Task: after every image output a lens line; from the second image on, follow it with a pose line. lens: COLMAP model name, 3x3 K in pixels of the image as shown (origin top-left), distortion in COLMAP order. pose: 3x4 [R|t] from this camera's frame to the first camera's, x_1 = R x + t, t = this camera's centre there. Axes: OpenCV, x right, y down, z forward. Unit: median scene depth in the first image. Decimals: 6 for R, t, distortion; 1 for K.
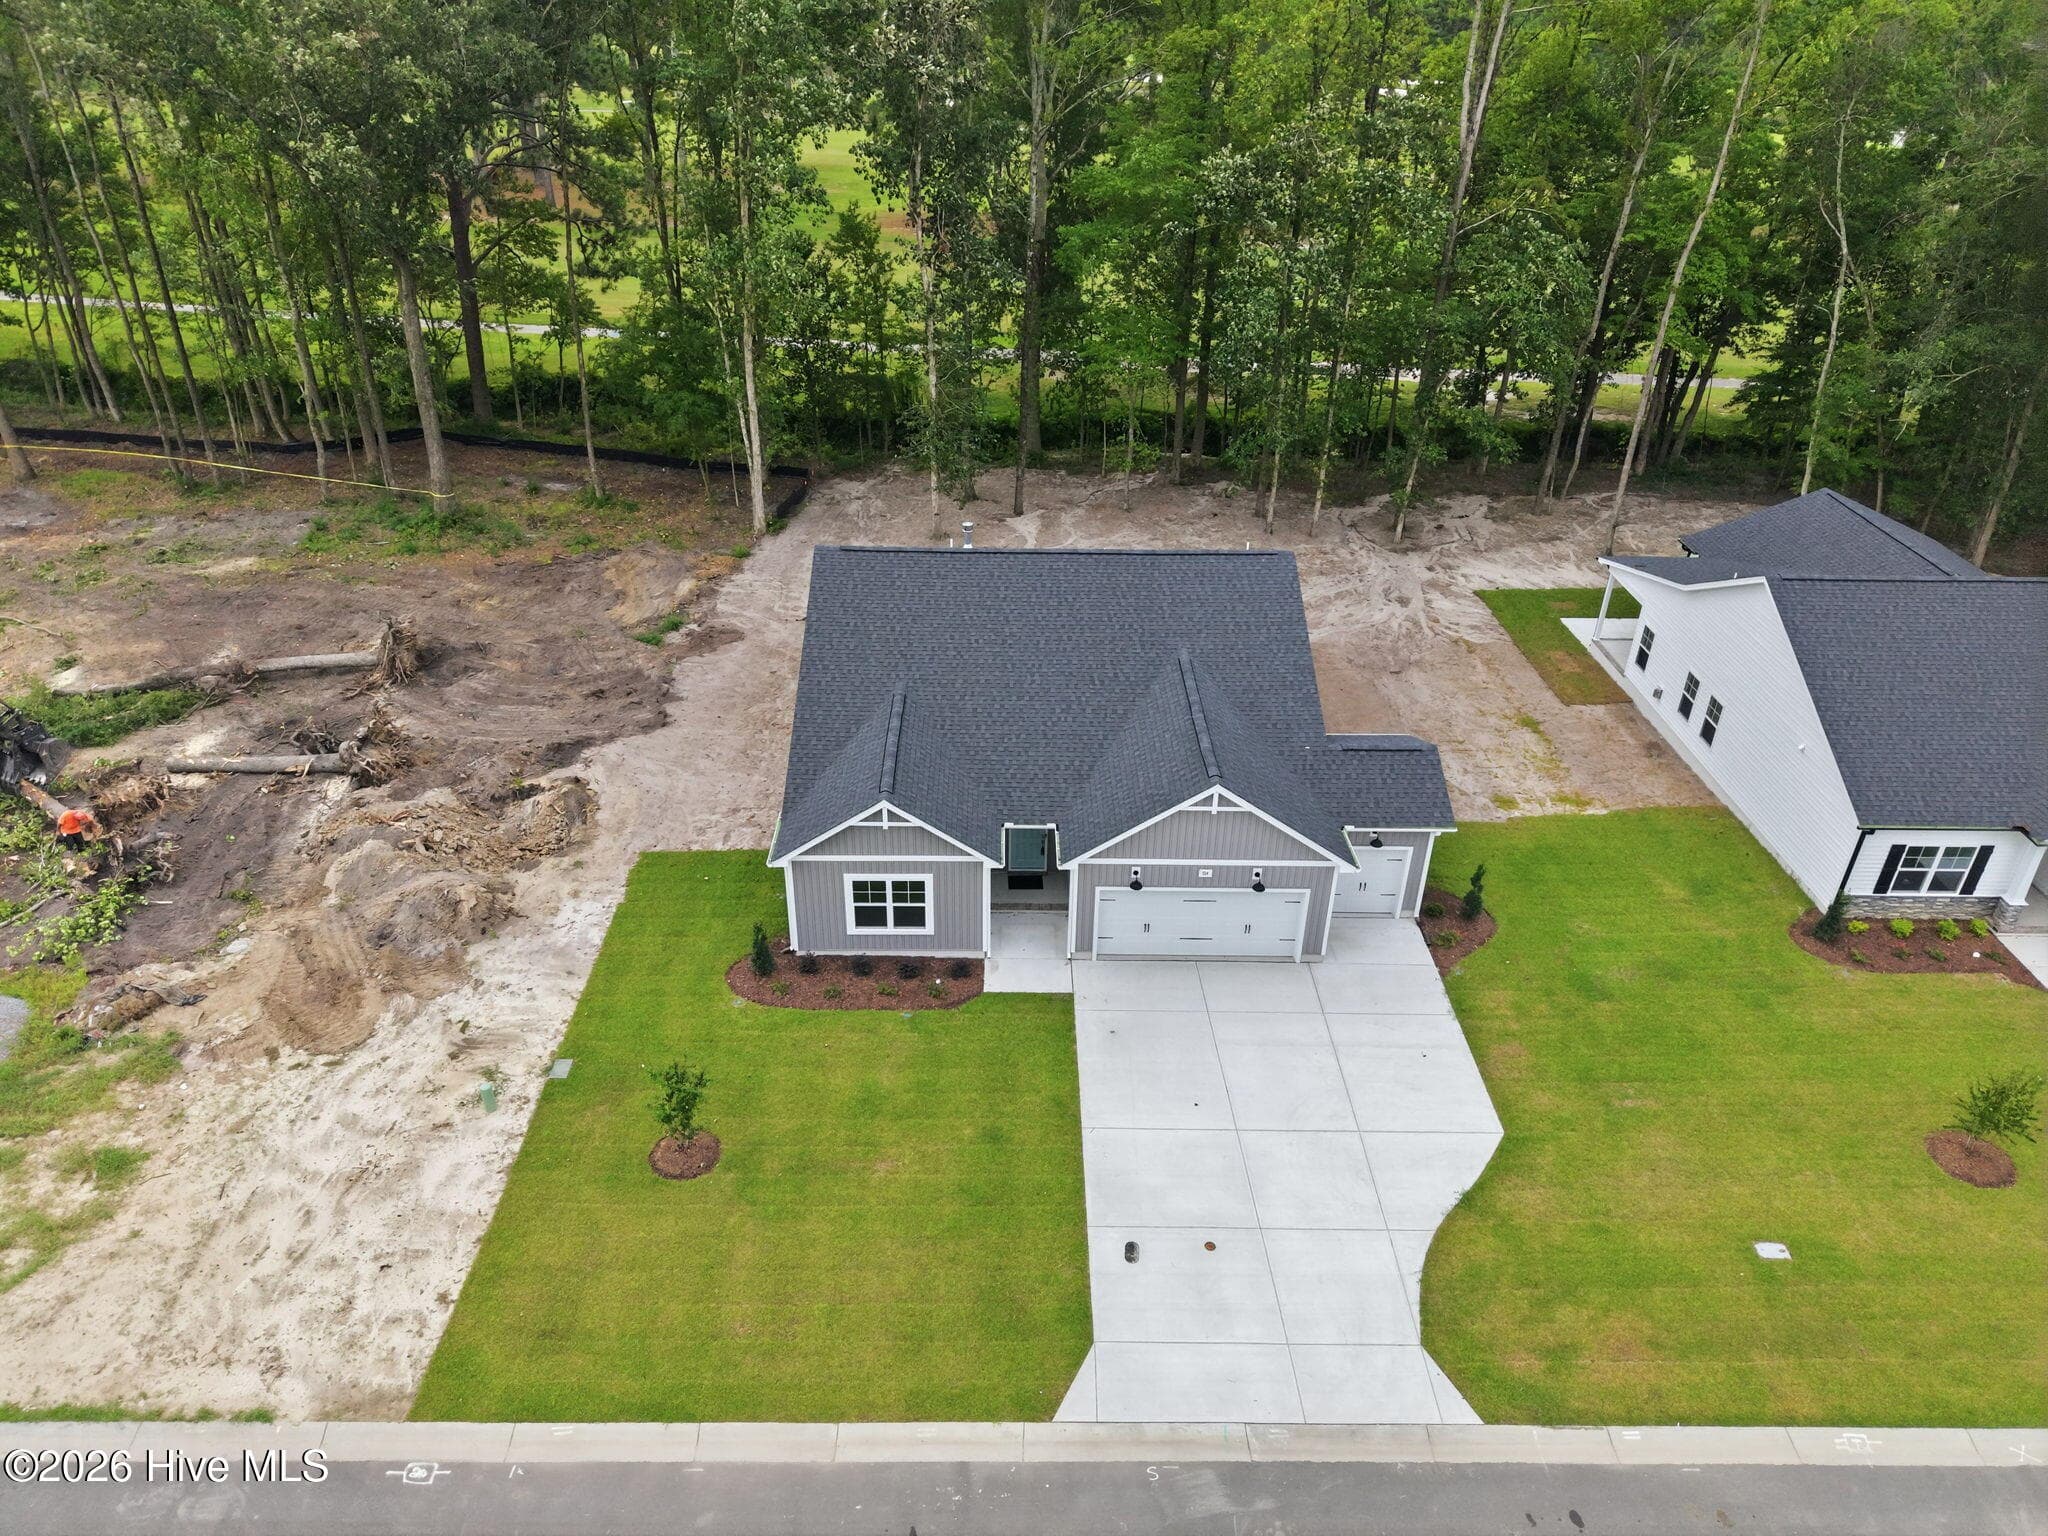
lens RADIAL K [[1363.2, 0, 1026.8], [0, 1363.2, 762.7], [0, 0, 1]] dist [0.036795, -0.038623]
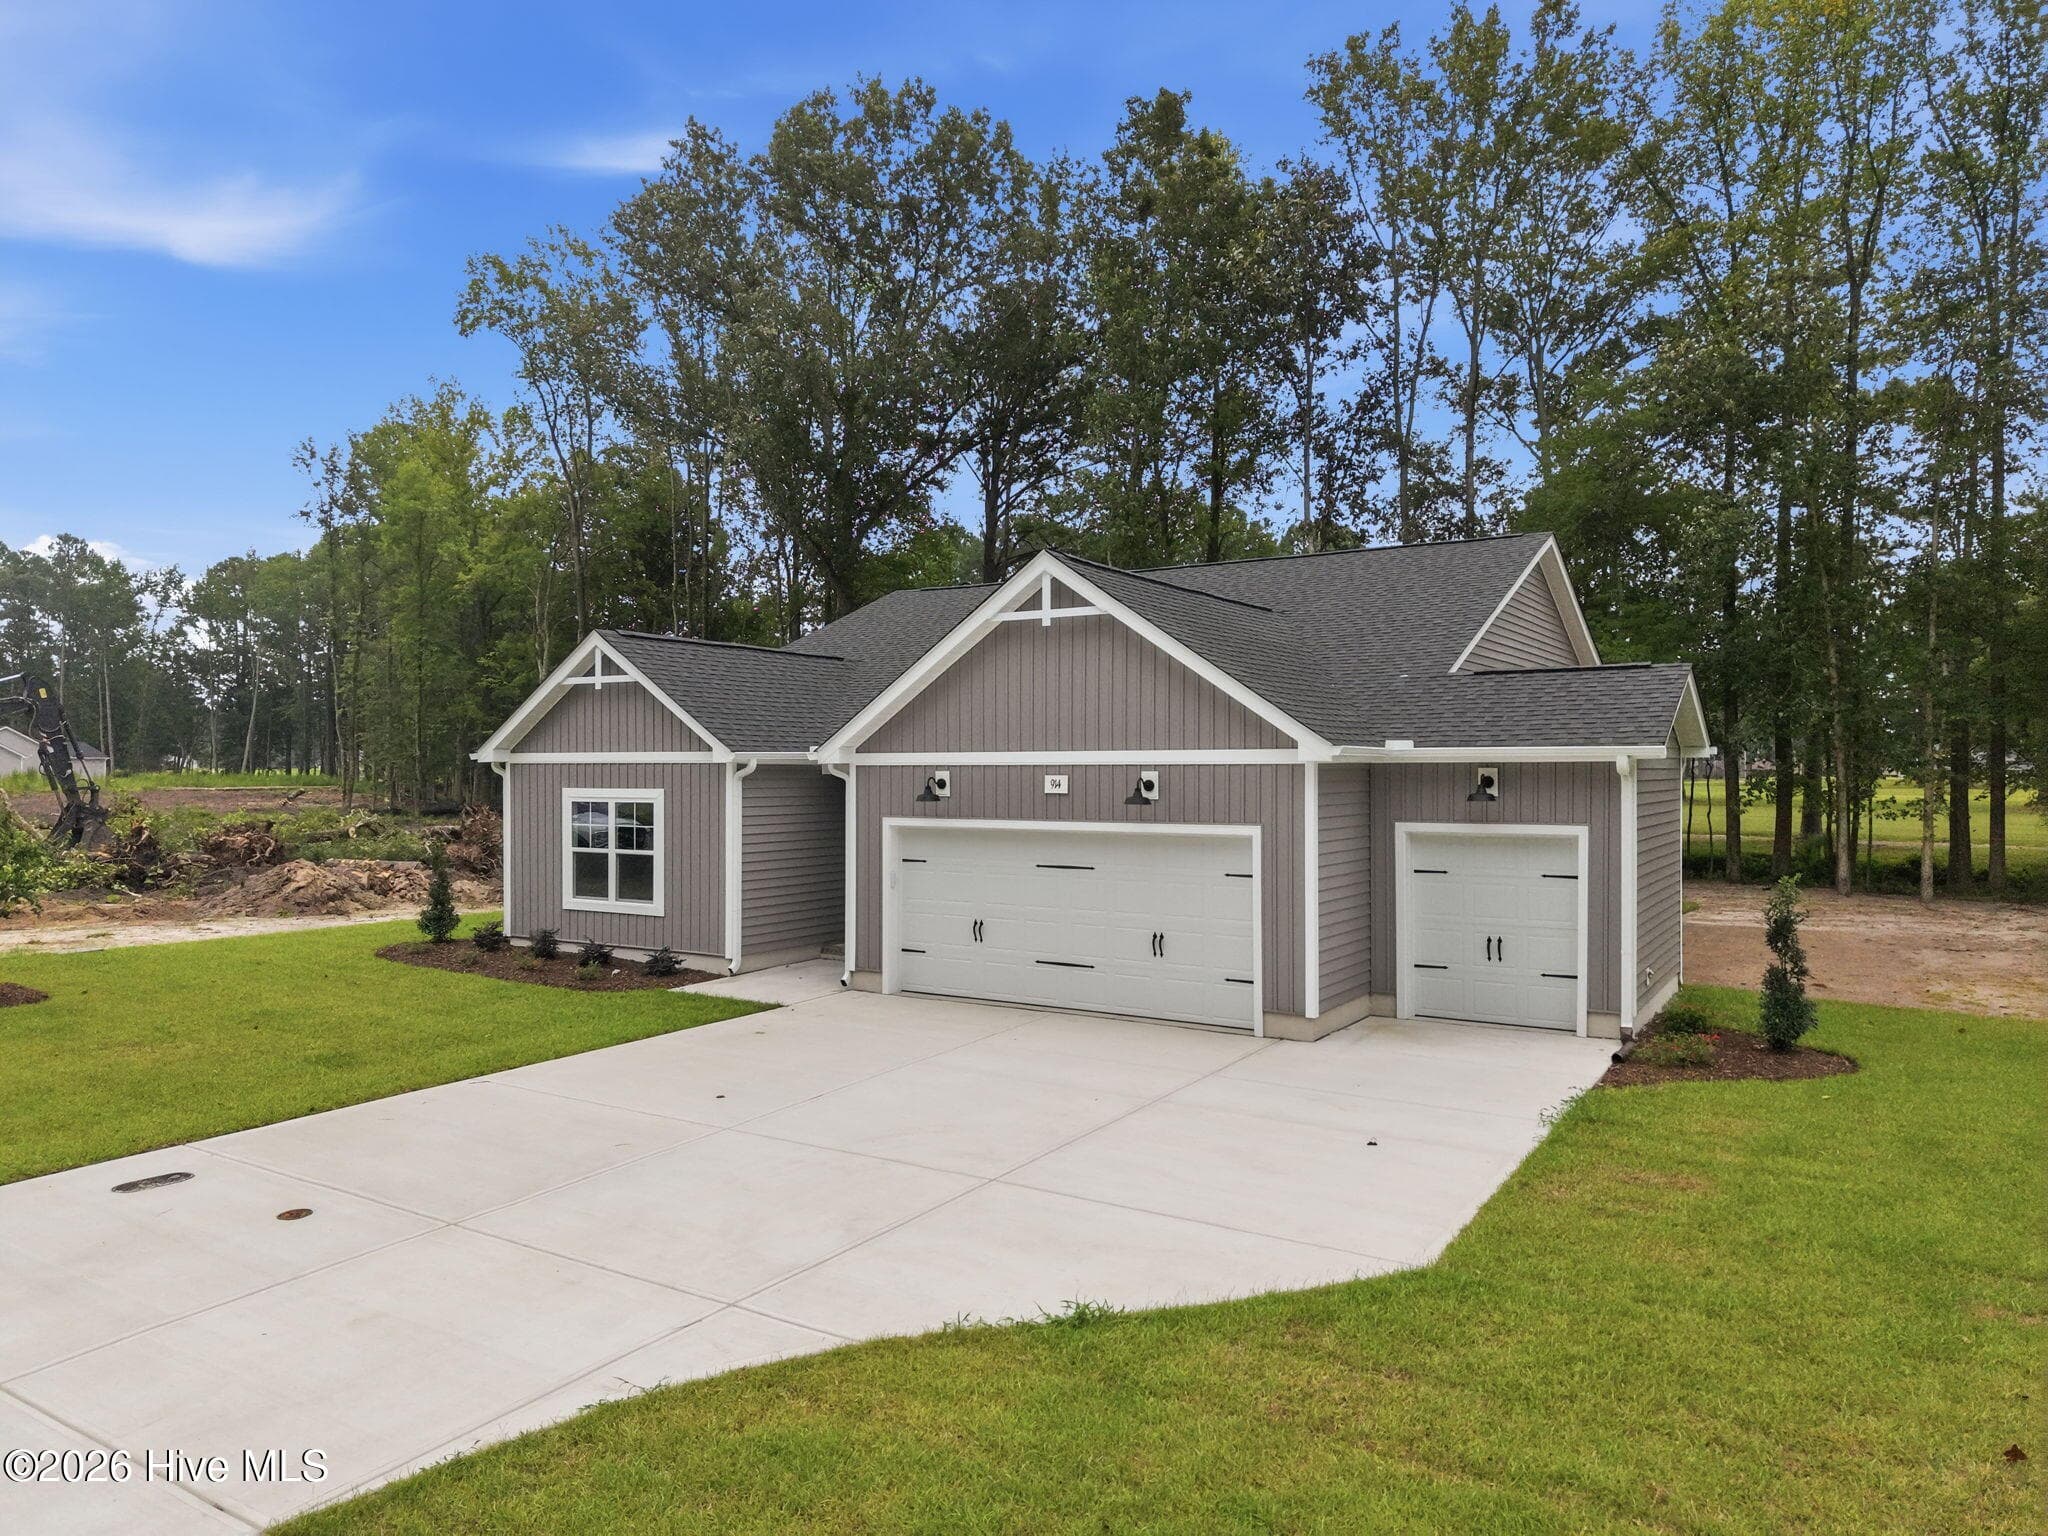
lens RADIAL K [[1363.2, 0, 1017.6], [0, 1363.2, 772.9], [0, 0, 1]] dist [0.036795, -0.038623]
pose [[0.837964, -0.015000, -0.545519, 0.385668], [-0.264876, 0.862801, -0.430598, 0.290514], [0.477133, 0.505321, 0.719023, 0.633777]]
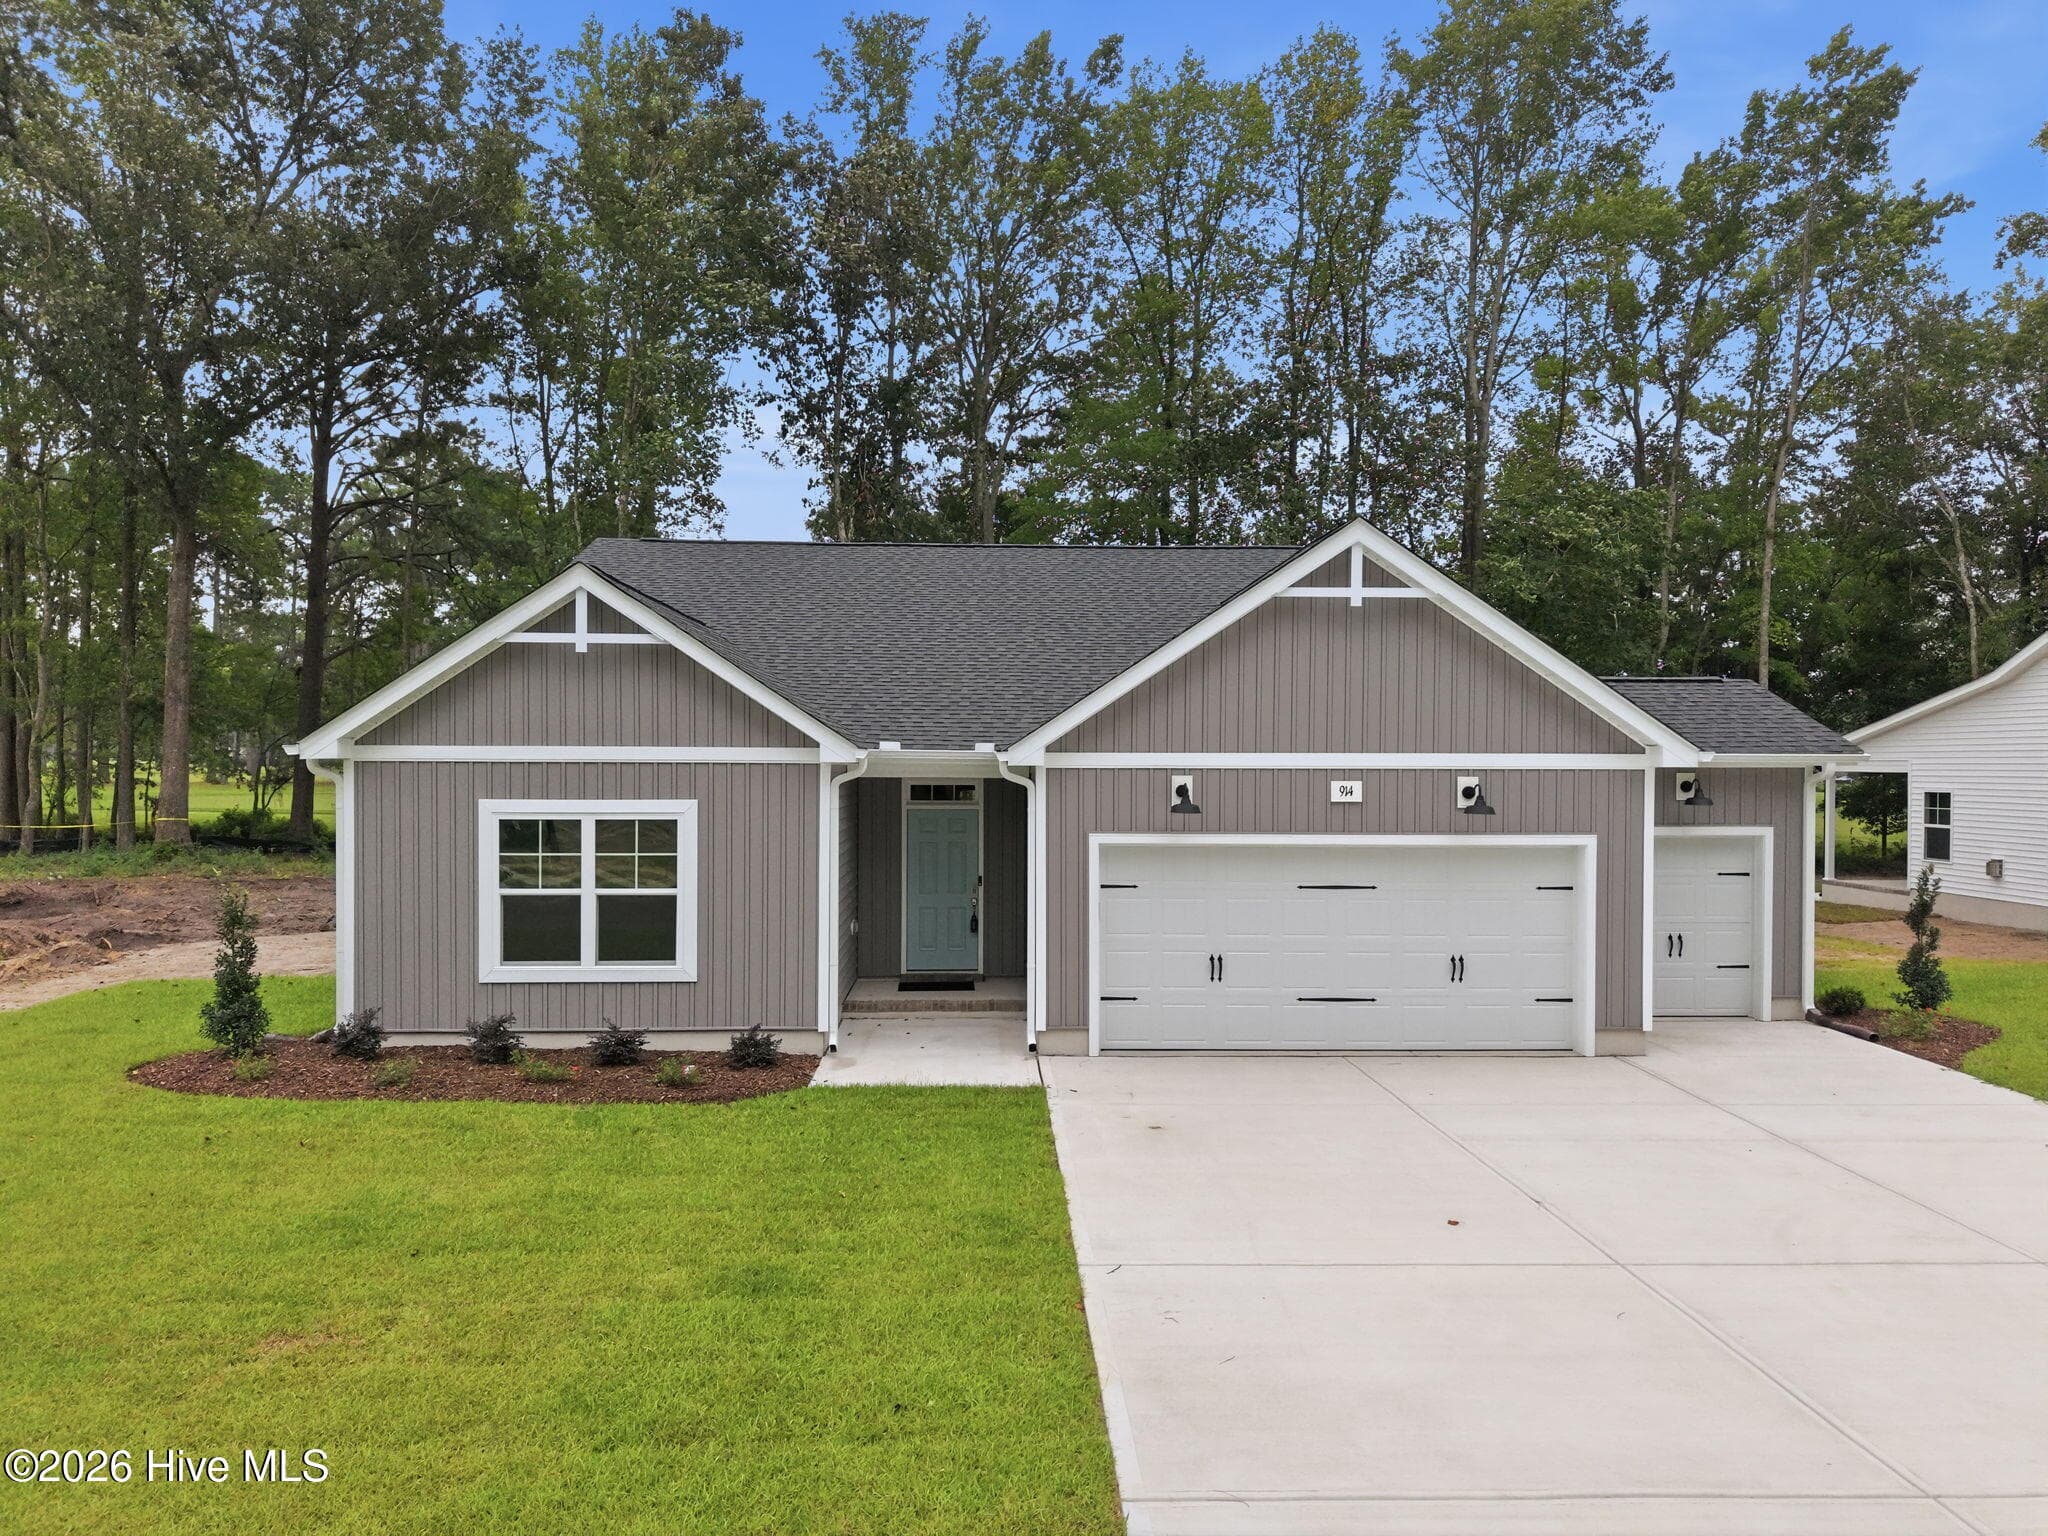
lens RADIAL K [[1363.2, 0, 1020.6], [0, 1363.2, 784.8], [0, 0, 1]] dist [0.036795, -0.038623]
pose [[0.999681, -0.013131, 0.021586, 0.021276], [0.022095, 0.868719, -0.494813, 0.285270], [-0.012255, 0.495132, 0.868732, 0.626643]]
